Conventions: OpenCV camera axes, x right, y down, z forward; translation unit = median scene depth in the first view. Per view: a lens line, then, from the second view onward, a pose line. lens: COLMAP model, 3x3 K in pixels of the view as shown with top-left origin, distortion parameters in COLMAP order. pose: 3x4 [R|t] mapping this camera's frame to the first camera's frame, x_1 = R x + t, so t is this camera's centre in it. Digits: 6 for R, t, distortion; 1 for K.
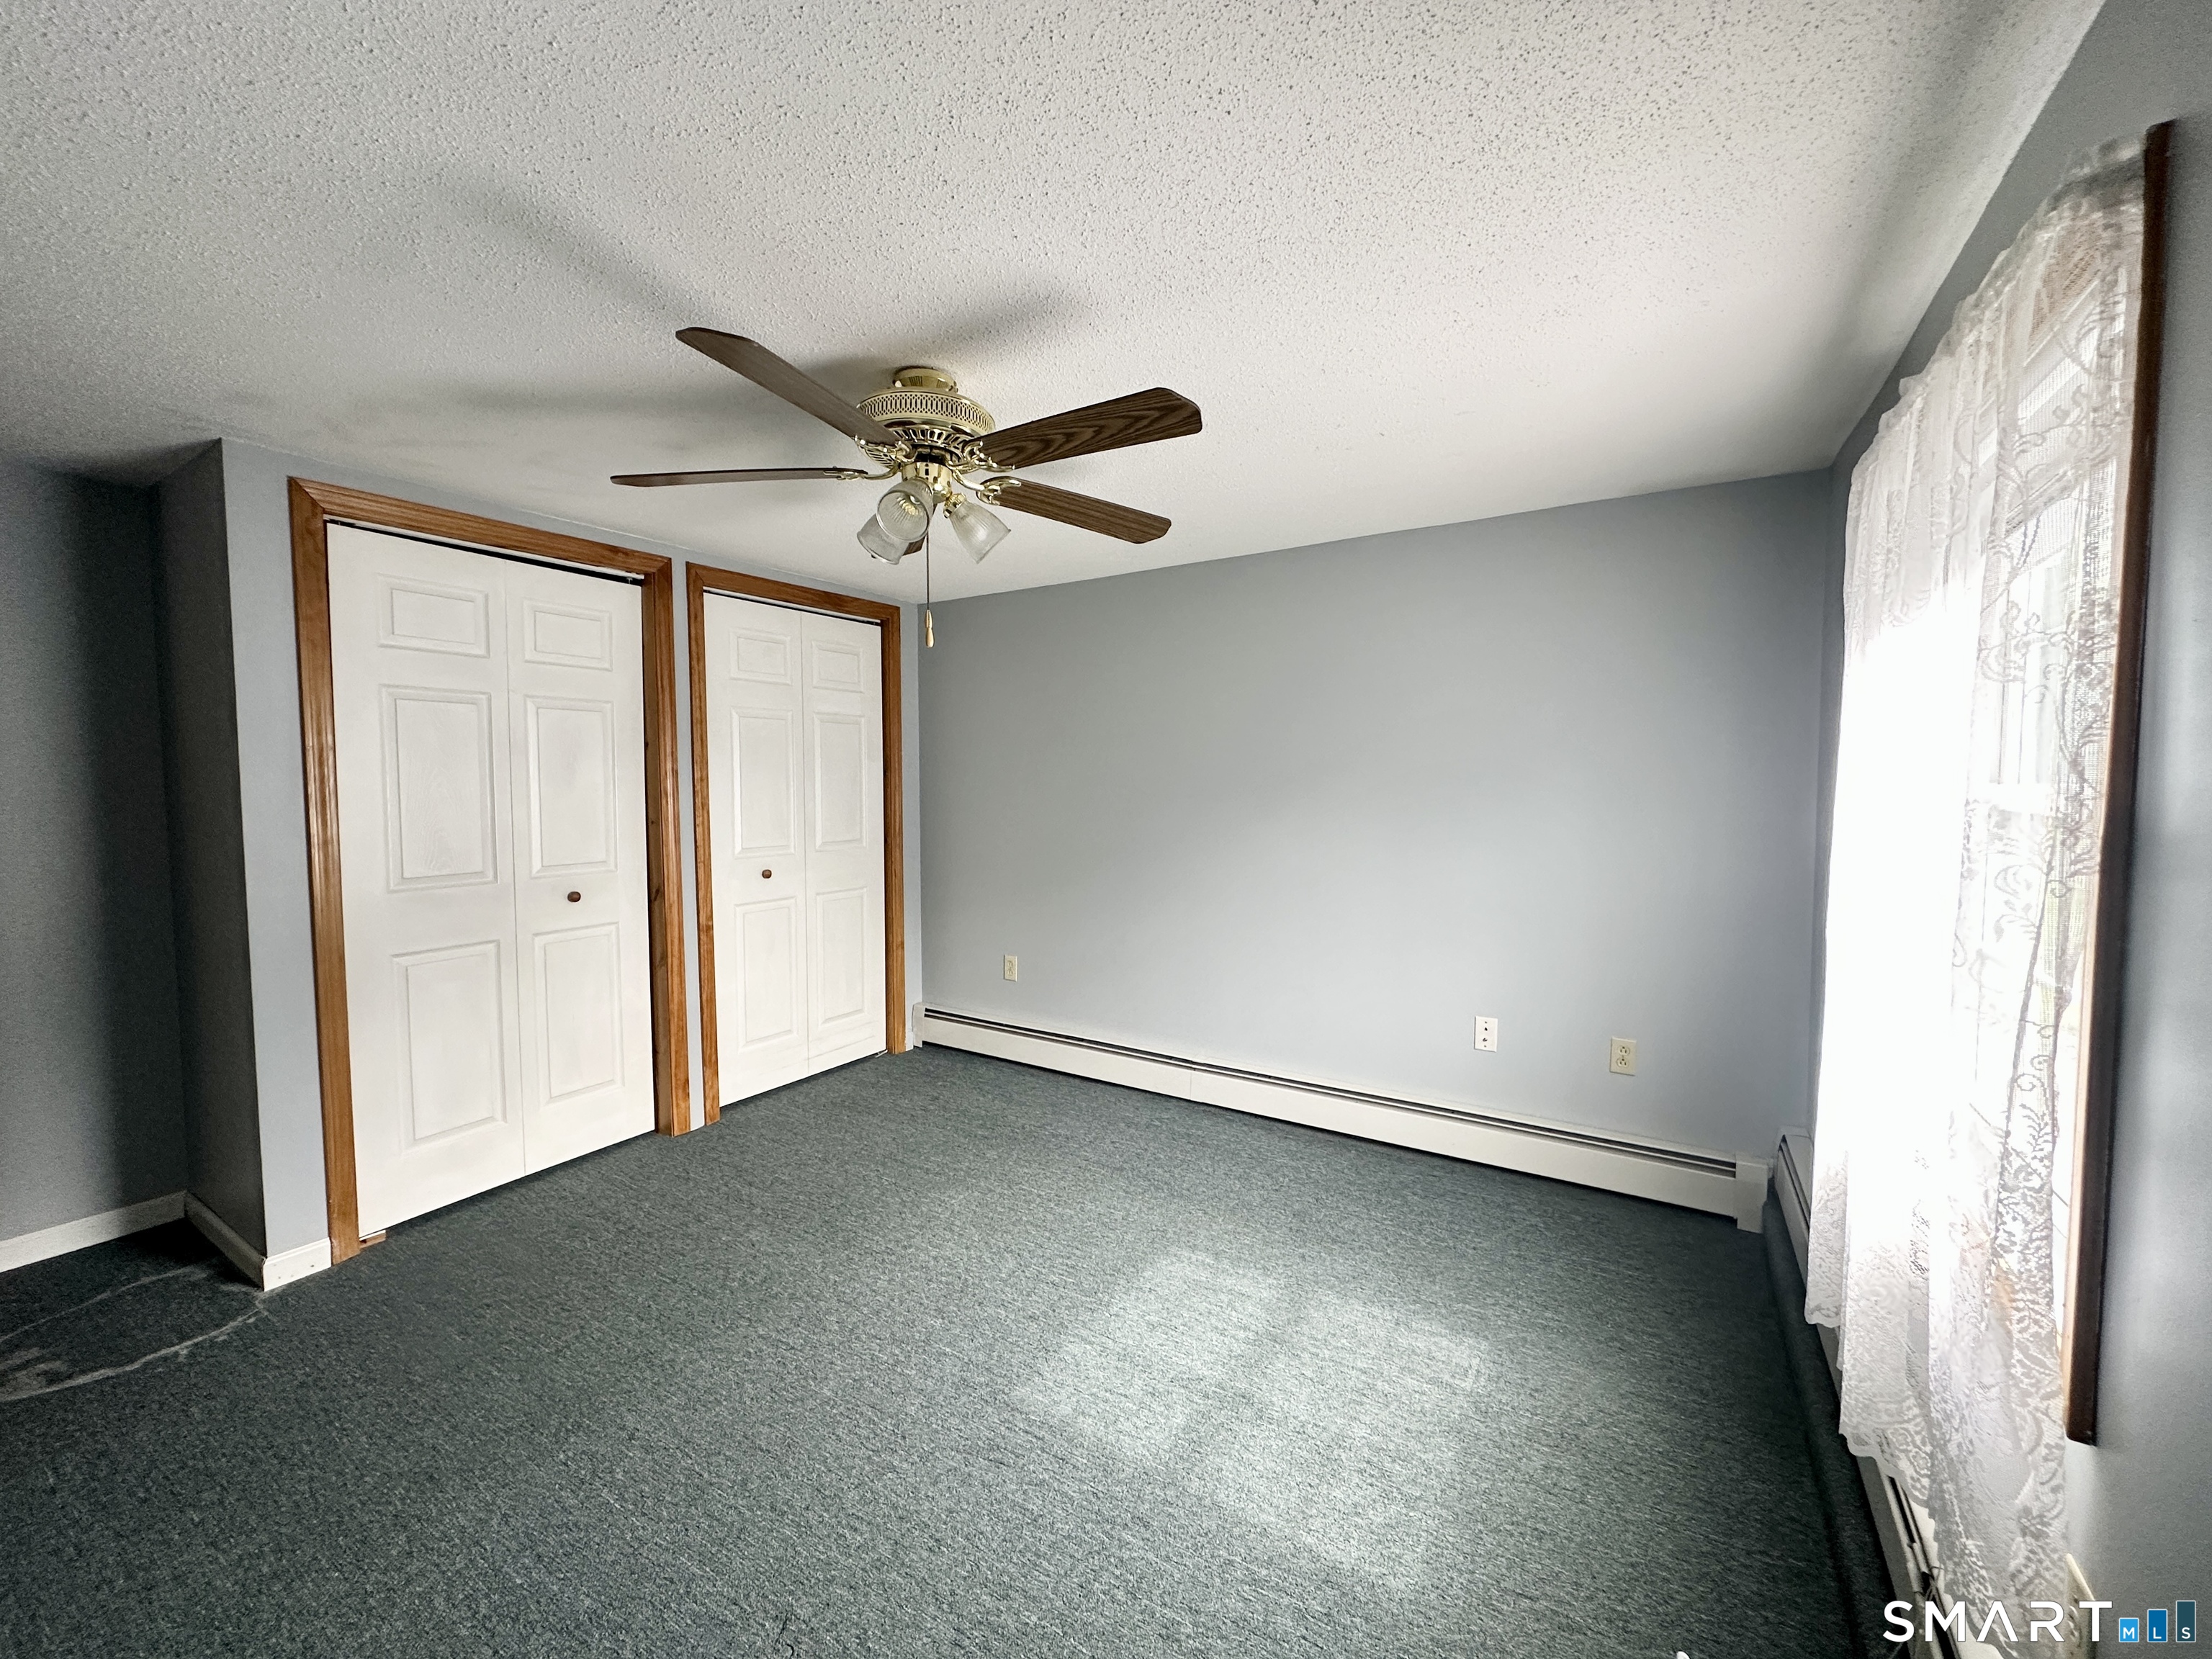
lens RADIAL K [[874.9, 0, 1105.0], [0, 874.9, 830.1], [0, 0, 1]] dist [-0.003654, 0.000554]
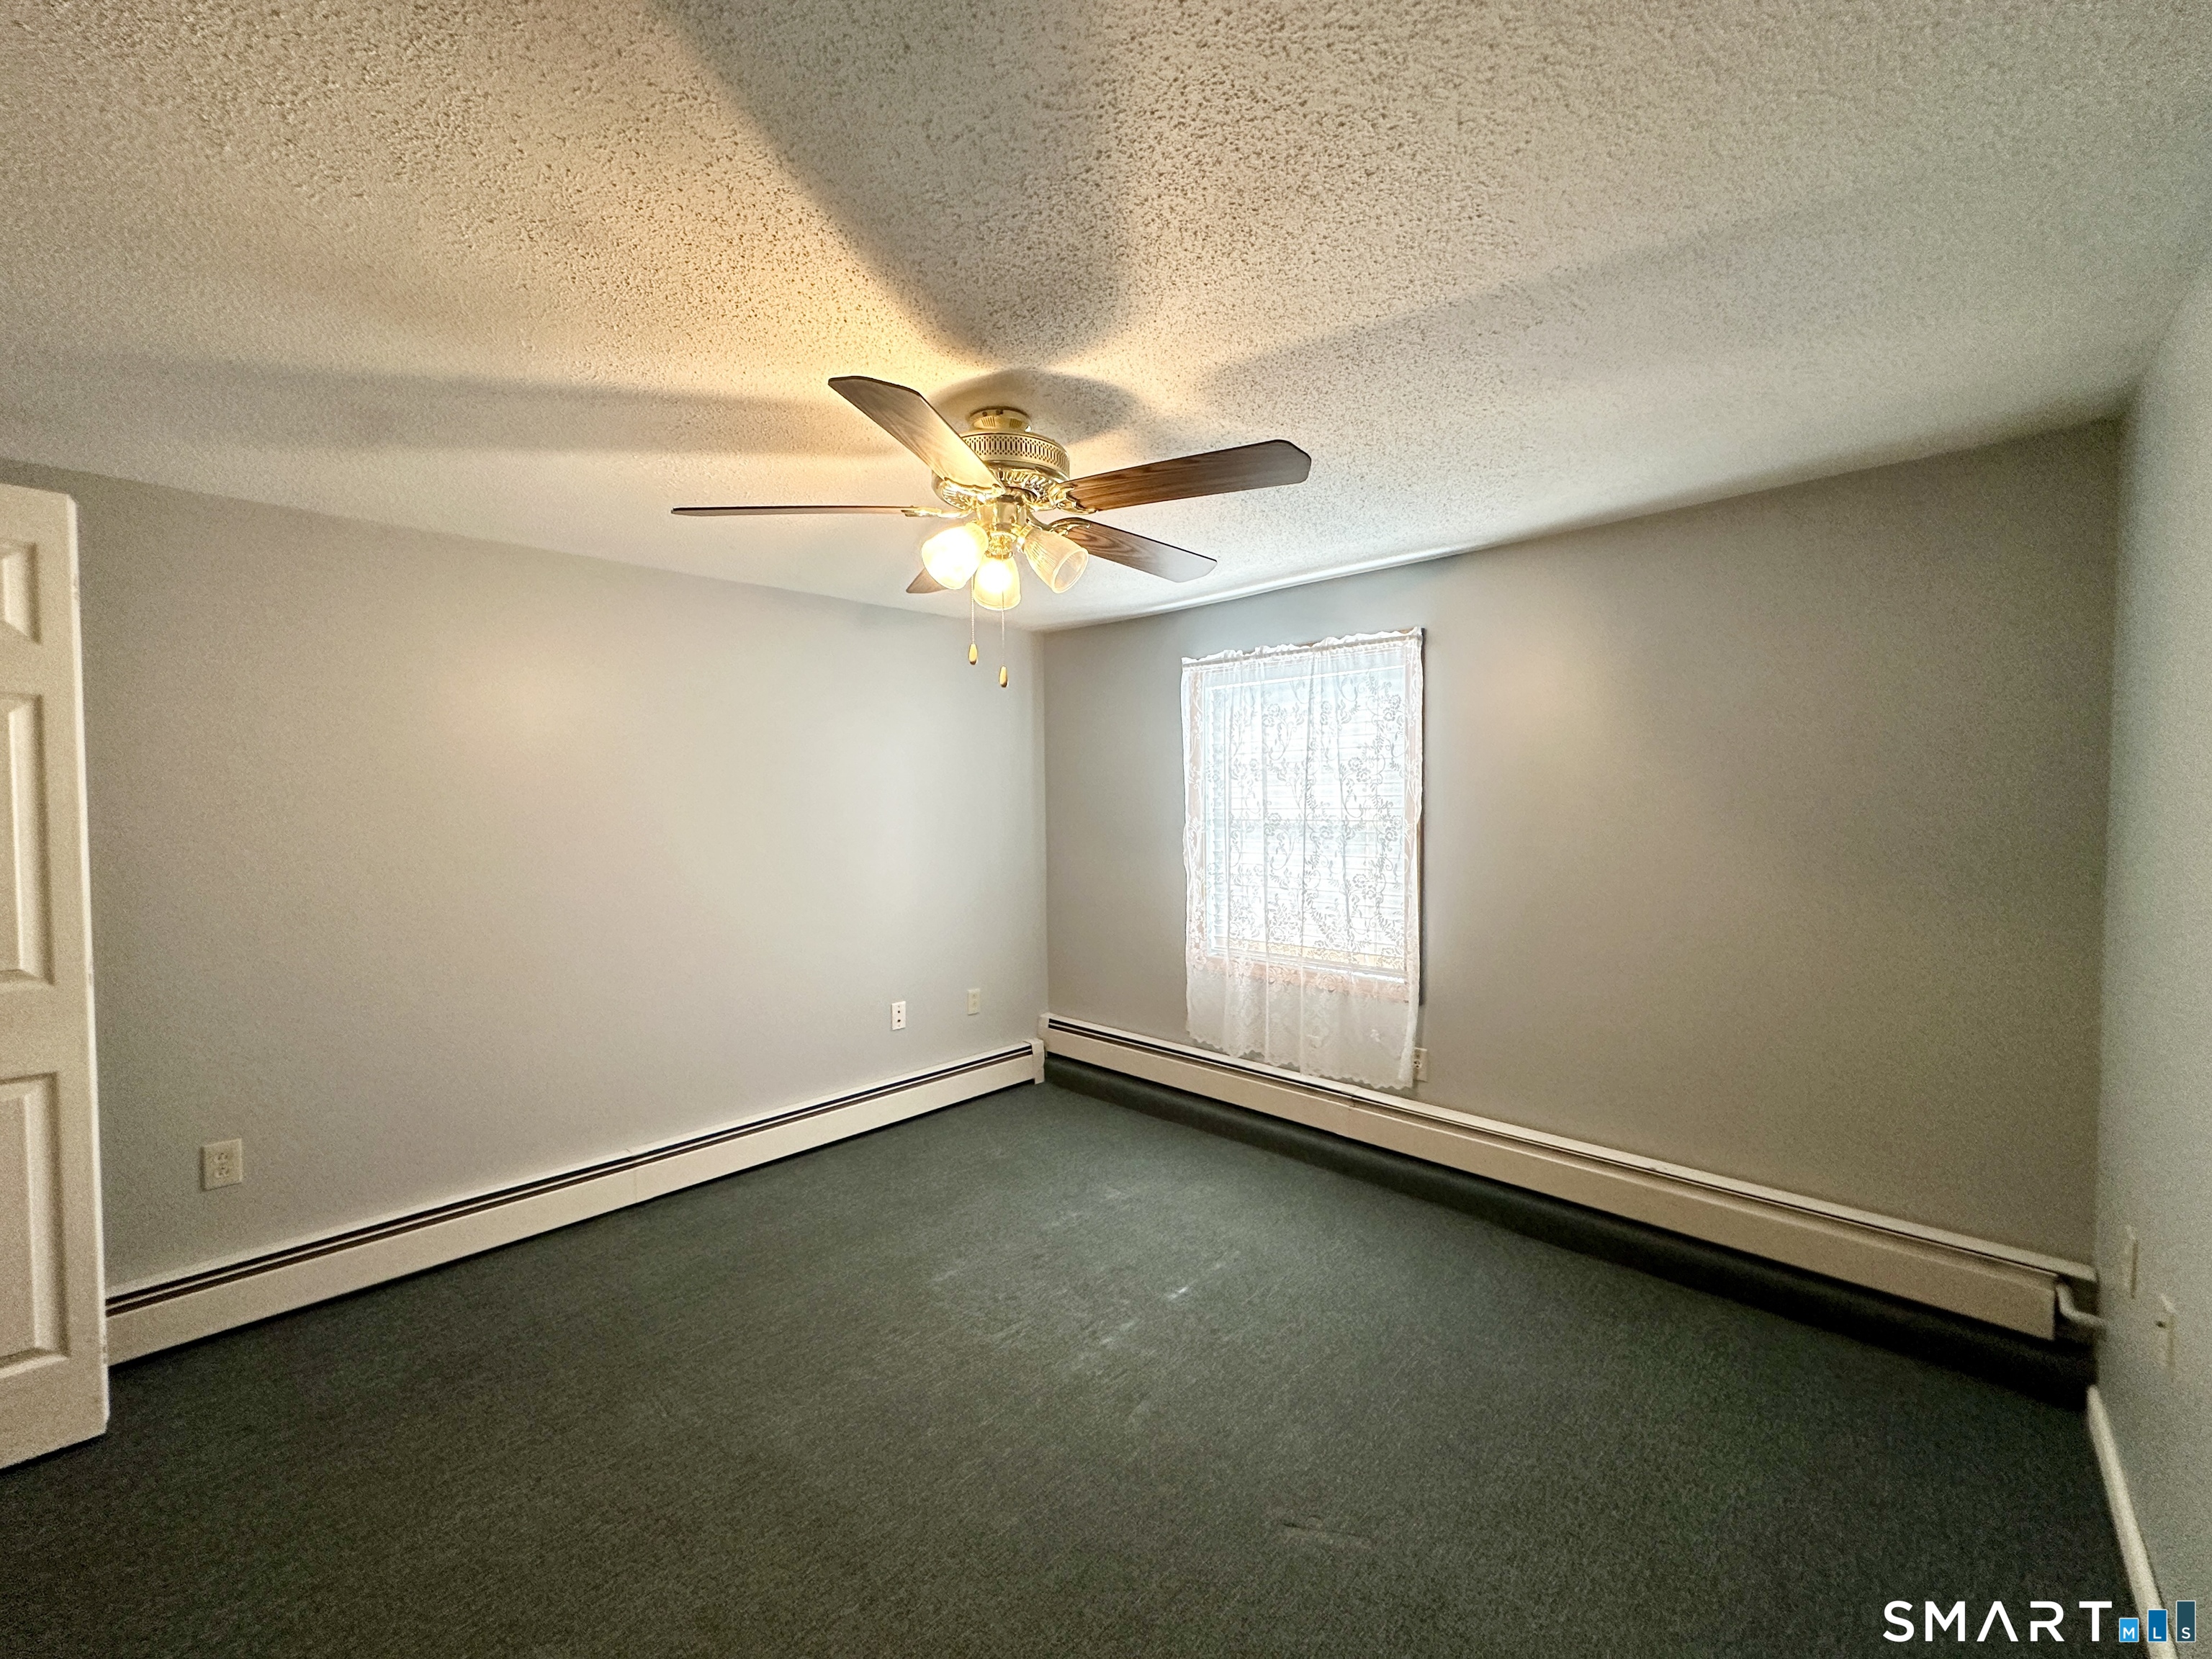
lens RADIAL K [[874.9, 0, 1113.9], [0, 874.9, 829.1], [0, 0, 1]] dist [-0.003654, 0.000554]
pose [[0.210083, -0.036798, 0.976991, -0.714883], [0.072797, 0.997106, 0.021902, -0.037297], [-0.974970, 0.066520, 0.212154, 0.423562]]
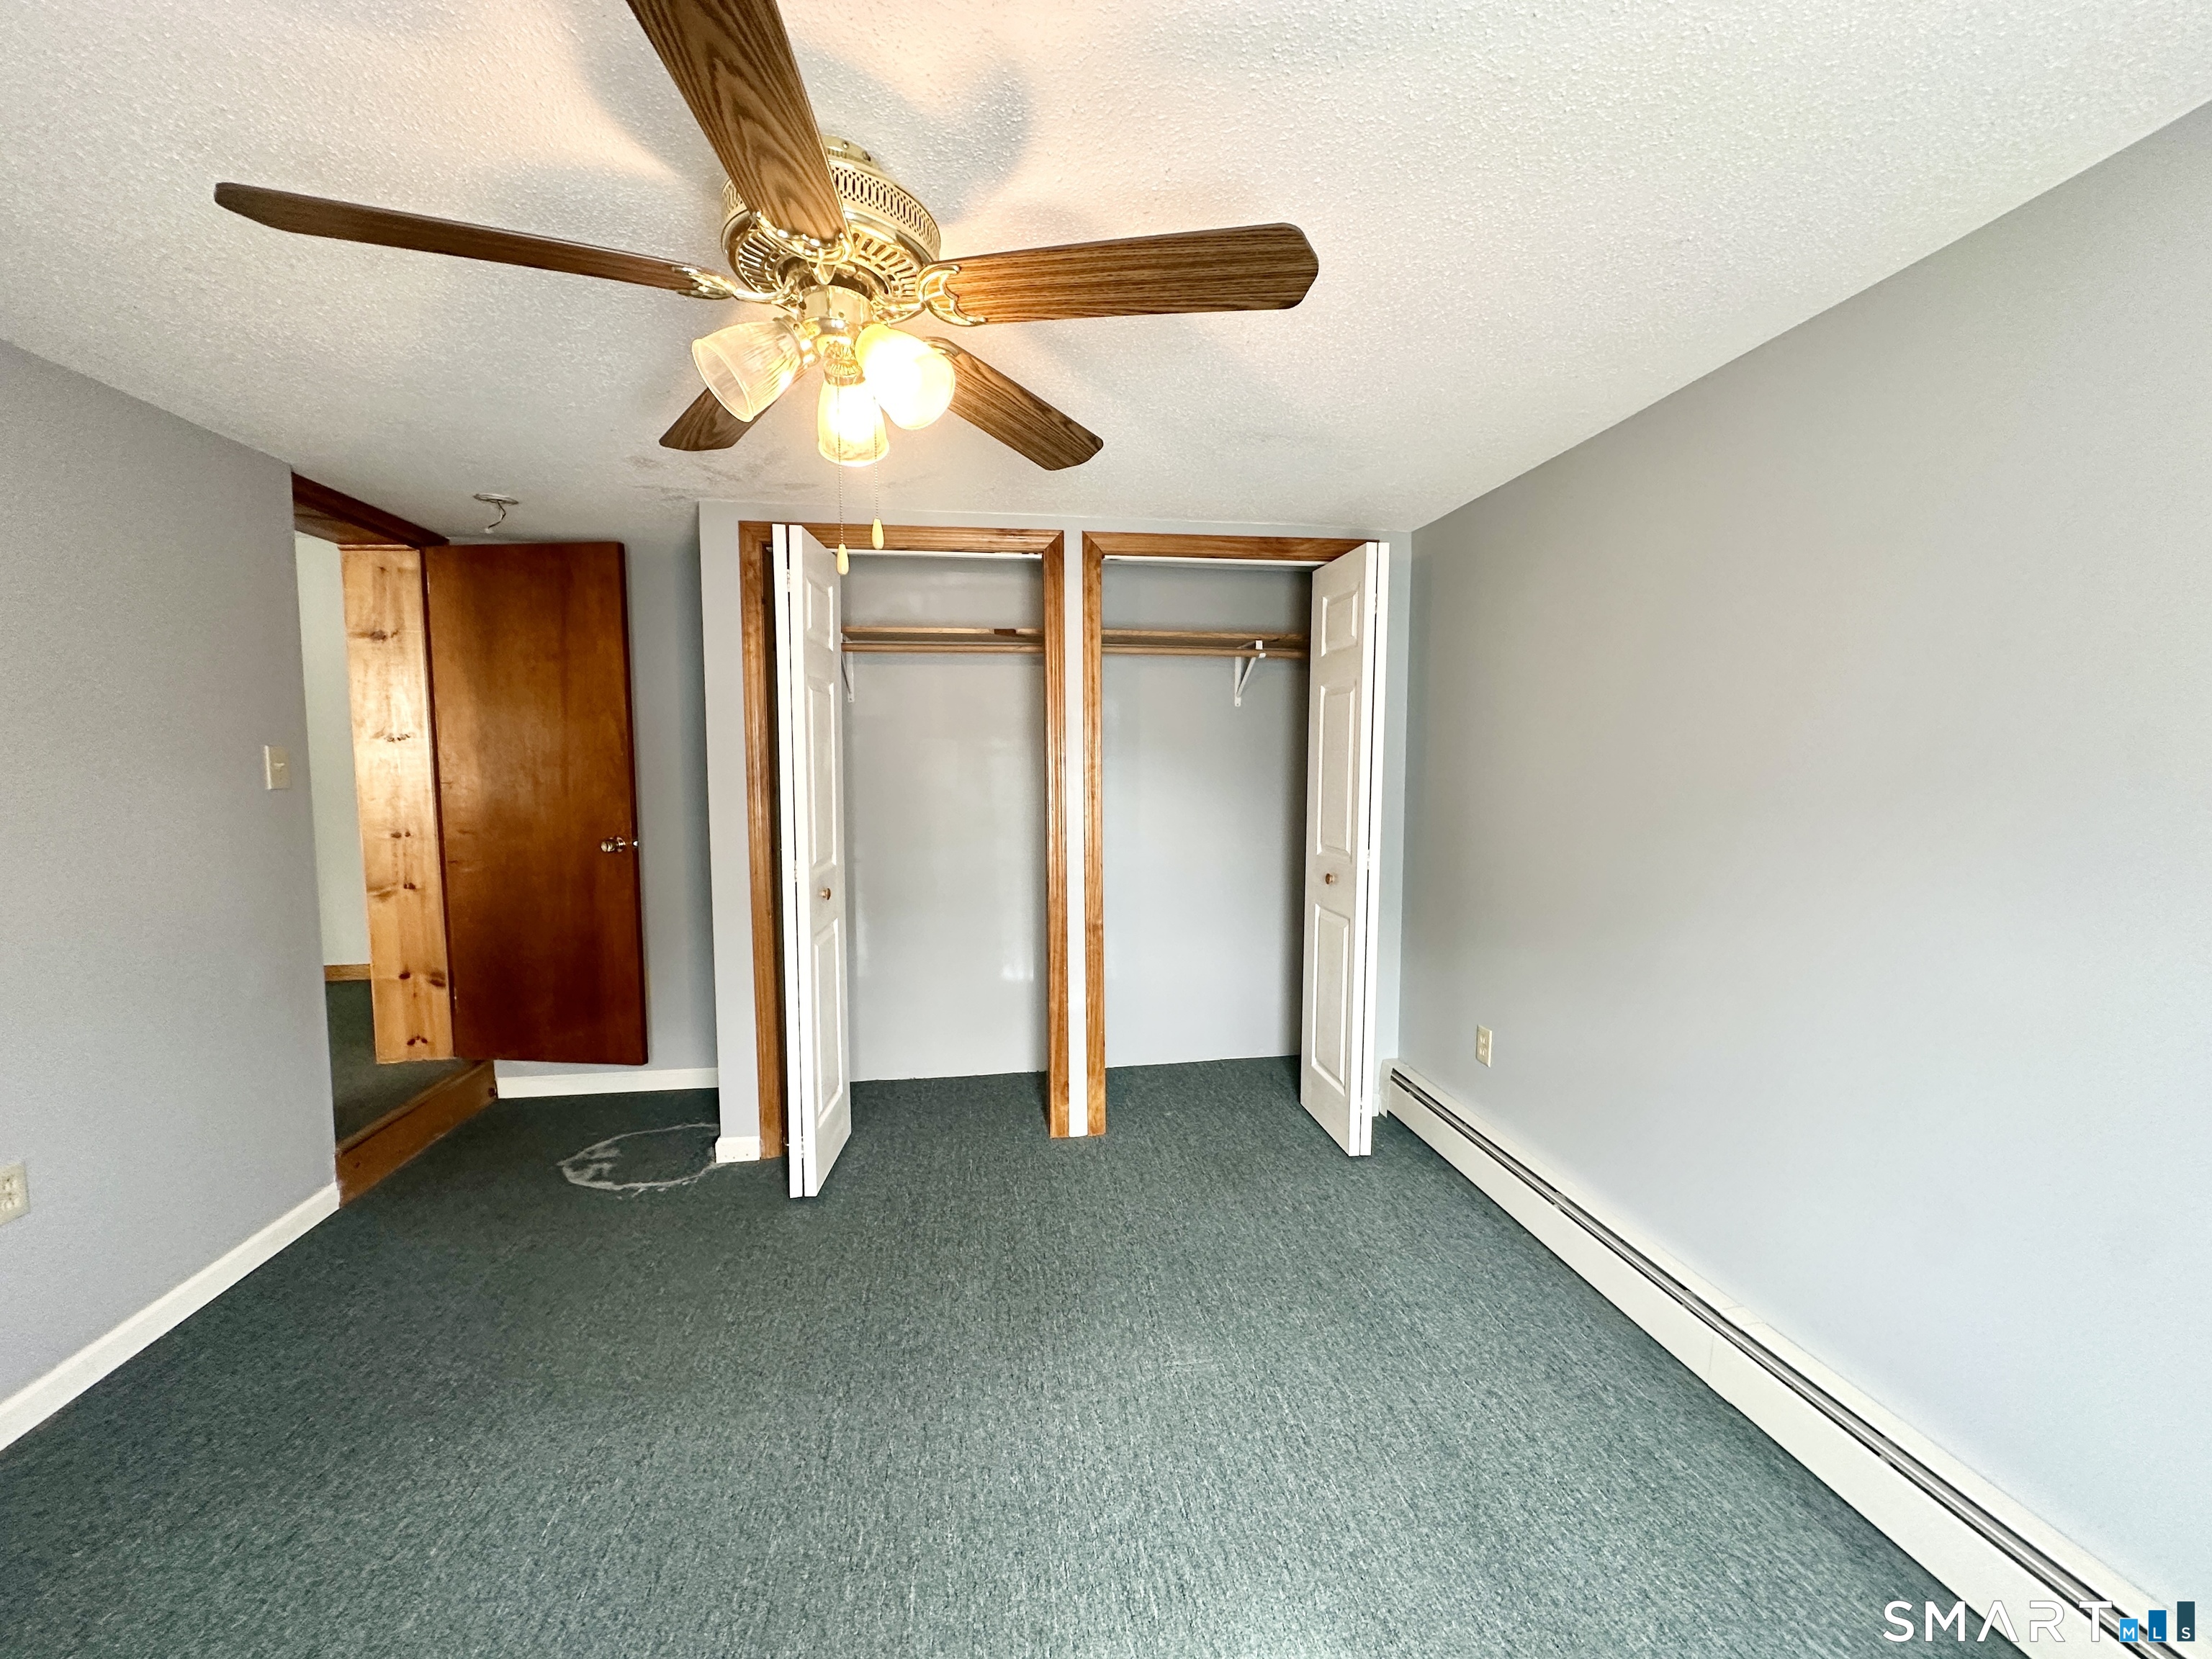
lens RADIAL K [[874.9, 0, 1108.7], [0, 874.9, 827.7], [0, 0, 1]] dist [-0.003654, 0.000554]
pose [[0.651003, 0.057407, -0.756902, 0.279888], [-0.045514, 0.998294, 0.036569, -0.031098], [0.757710, 0.010644, 0.652505, 0.450342]]
